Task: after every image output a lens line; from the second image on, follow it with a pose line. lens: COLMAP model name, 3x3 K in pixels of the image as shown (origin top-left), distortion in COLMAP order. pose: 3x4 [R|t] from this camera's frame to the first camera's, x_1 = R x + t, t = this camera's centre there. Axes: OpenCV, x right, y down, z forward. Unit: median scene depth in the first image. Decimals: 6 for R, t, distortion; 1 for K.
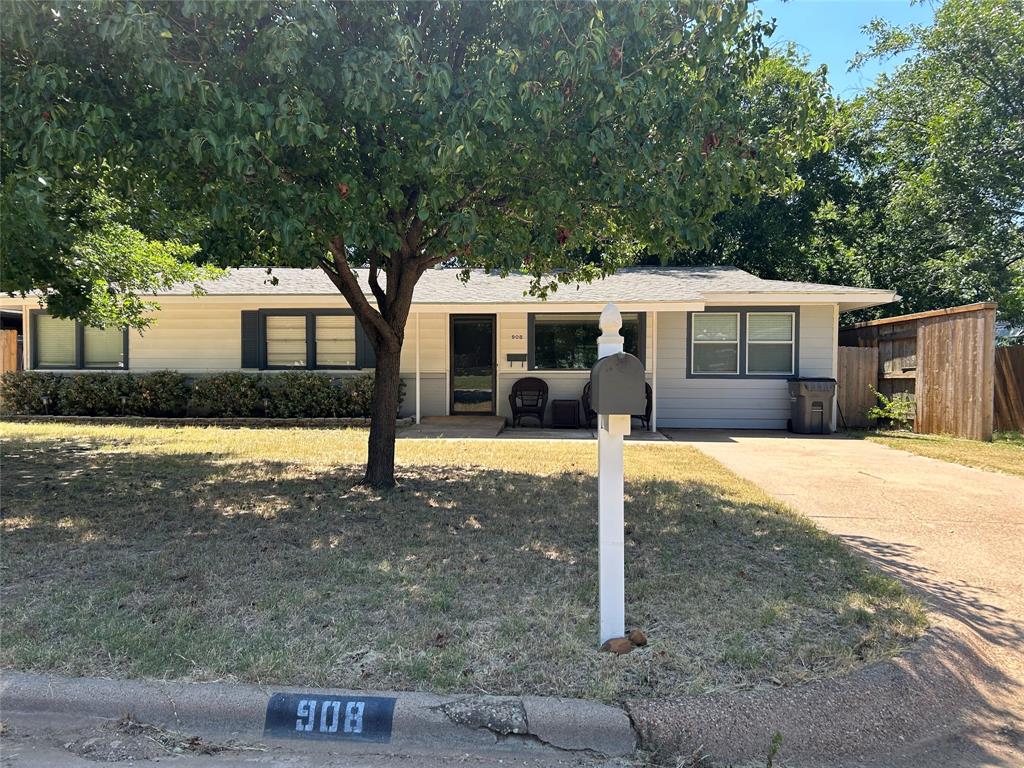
lens RADIAL K [[762.1, 0, 513.7], [0, 762.1, 394.5], [0, 0, 1]] dist [0.029519, -0.028880]
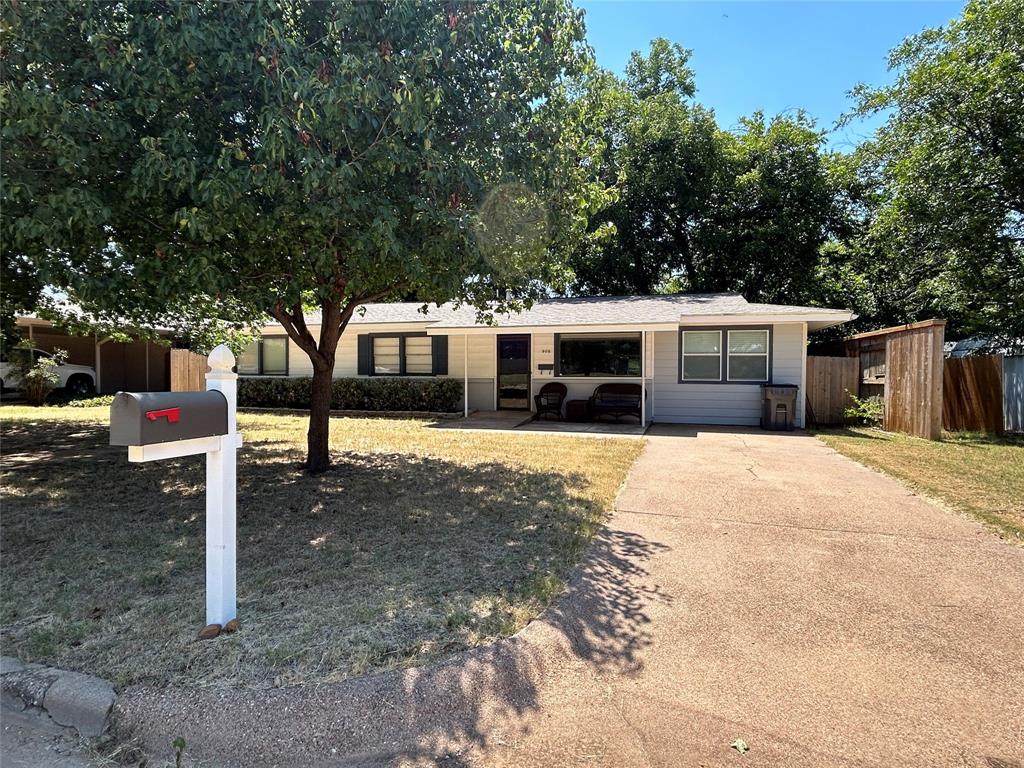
lens RADIAL K [[557.2, 0, 516.6], [0, 557.2, 387.4], [0, 0, 1]] dist [-0.010414, 0.003227]
pose [[0.977924, 0.005903, -0.208878, 0.158745], [-0.006394, 0.999978, -0.001677, -0.011546], [0.208864, 0.002976, 0.977940, 0.050041]]
